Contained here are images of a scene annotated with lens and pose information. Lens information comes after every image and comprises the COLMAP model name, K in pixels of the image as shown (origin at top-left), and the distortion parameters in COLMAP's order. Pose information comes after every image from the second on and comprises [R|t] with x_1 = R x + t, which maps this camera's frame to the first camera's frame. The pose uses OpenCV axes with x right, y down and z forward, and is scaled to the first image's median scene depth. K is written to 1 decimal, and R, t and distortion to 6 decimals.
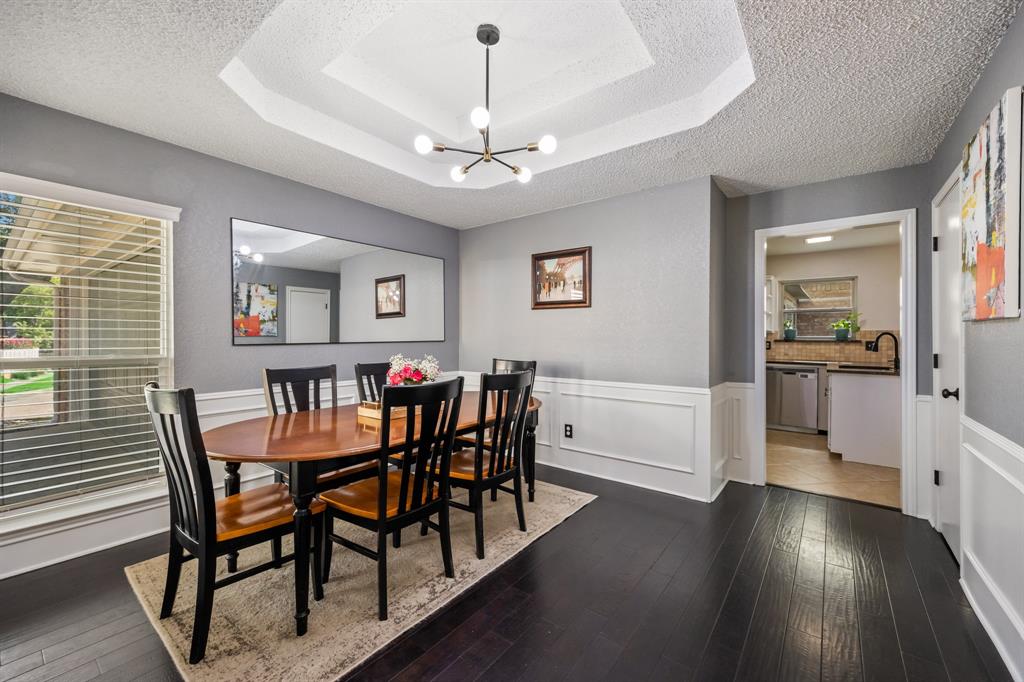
lens RADIAL K [[398.9, 0, 512.8], [0, 398.9, 337.2], [0, 0, 1]] dist [-0.000035, 0.000000]
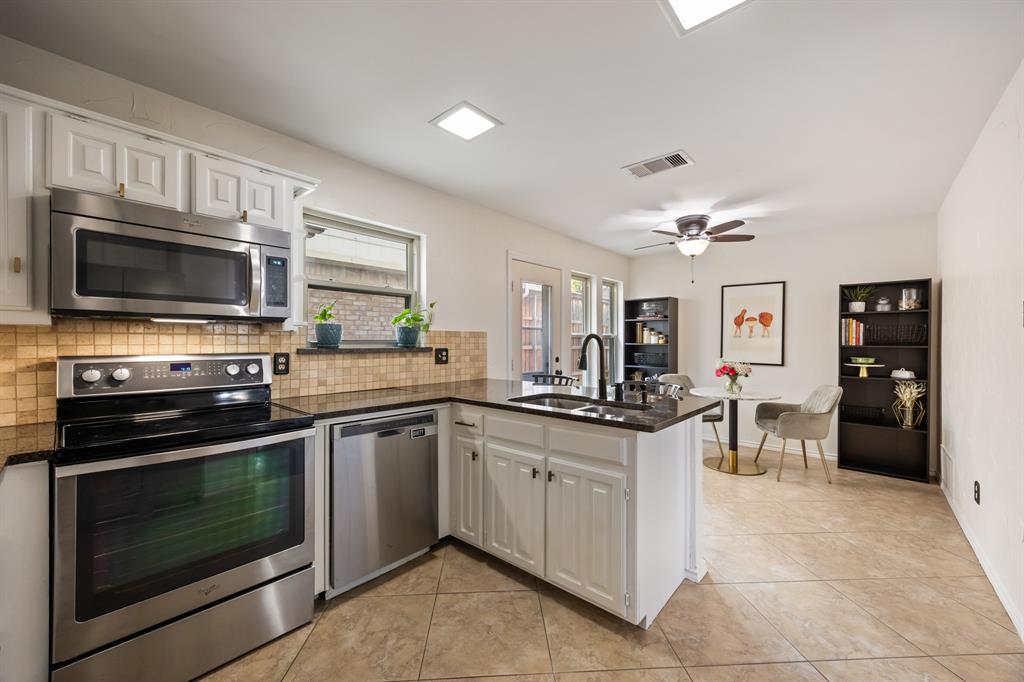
lens RADIAL K [[398.9, 0, 512.0], [0, 398.9, 341.5], [0, 0, 1]] dist [-0.000035, 0.000000]
pose [[0.053221, -0.001603, 0.998581, 0.292425], [0.003124, 0.999994, 0.001438, -0.000695], [-0.998578, 0.003043, 0.053226, 0.827422]]
